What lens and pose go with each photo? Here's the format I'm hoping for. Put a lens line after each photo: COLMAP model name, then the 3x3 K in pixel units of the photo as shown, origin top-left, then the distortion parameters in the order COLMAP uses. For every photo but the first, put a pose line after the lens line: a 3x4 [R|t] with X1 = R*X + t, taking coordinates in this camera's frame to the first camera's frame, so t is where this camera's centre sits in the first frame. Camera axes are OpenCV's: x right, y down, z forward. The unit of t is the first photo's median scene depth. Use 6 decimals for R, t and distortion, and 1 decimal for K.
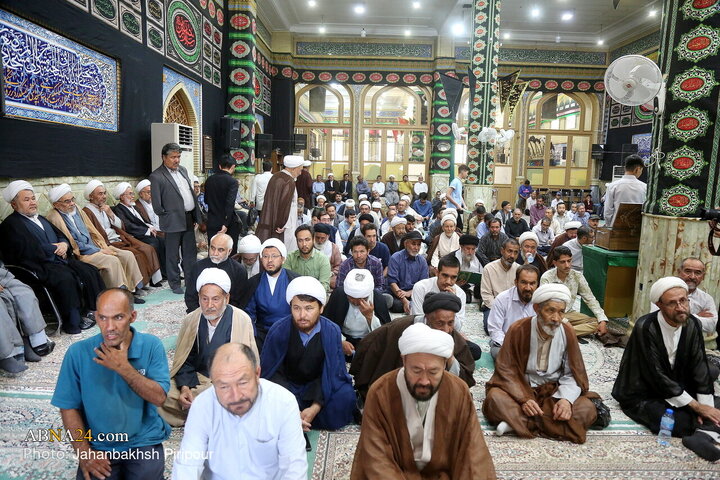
lens RADIAL K [[517.9, 0, 369.3], [0, 517.9, 241.7], [0, 0, 1]] dist [-0.121607, 0.088461]
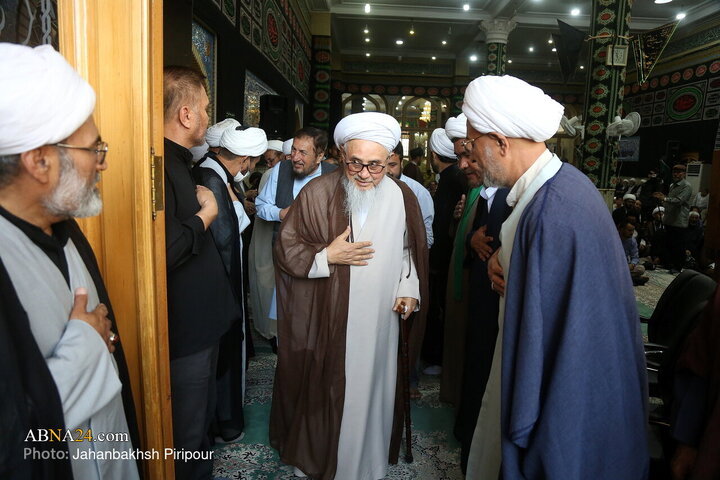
lens RADIAL K [[511.6, 0, 368.1], [0, 511.6, 237.7], [0, 0, 1]] dist [-0.119530, 0.078266]
pose [[0.999909, 0.012927, -0.003980, -0.112595], [-0.012893, 0.999880, 0.008562, 0.054236], [0.004090, -0.008510, 0.999955, -0.400676]]
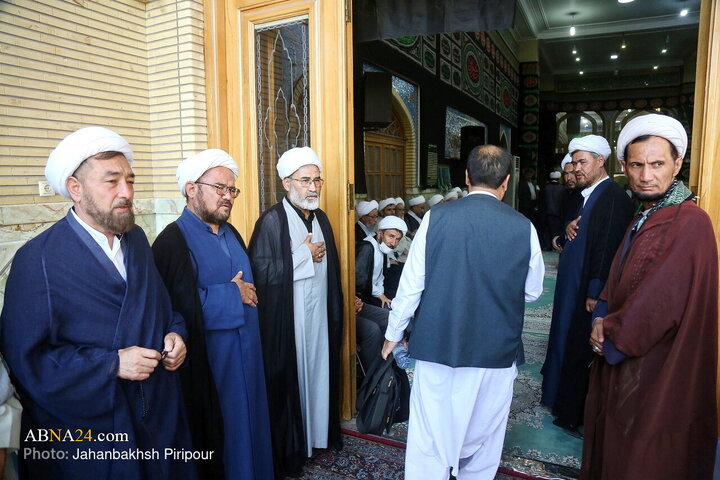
lens RADIAL K [[506.9, 0, 360.0], [0, 506.9, 240.0], [0, 0, 1]] dist [-0.112879, 0.076764]
pose [[0.896645, 0.021513, -0.442226, -0.047584], [-0.032177, 0.999344, -0.016626, 0.068491], [0.441579, 0.029137, 0.896749, -0.504594]]
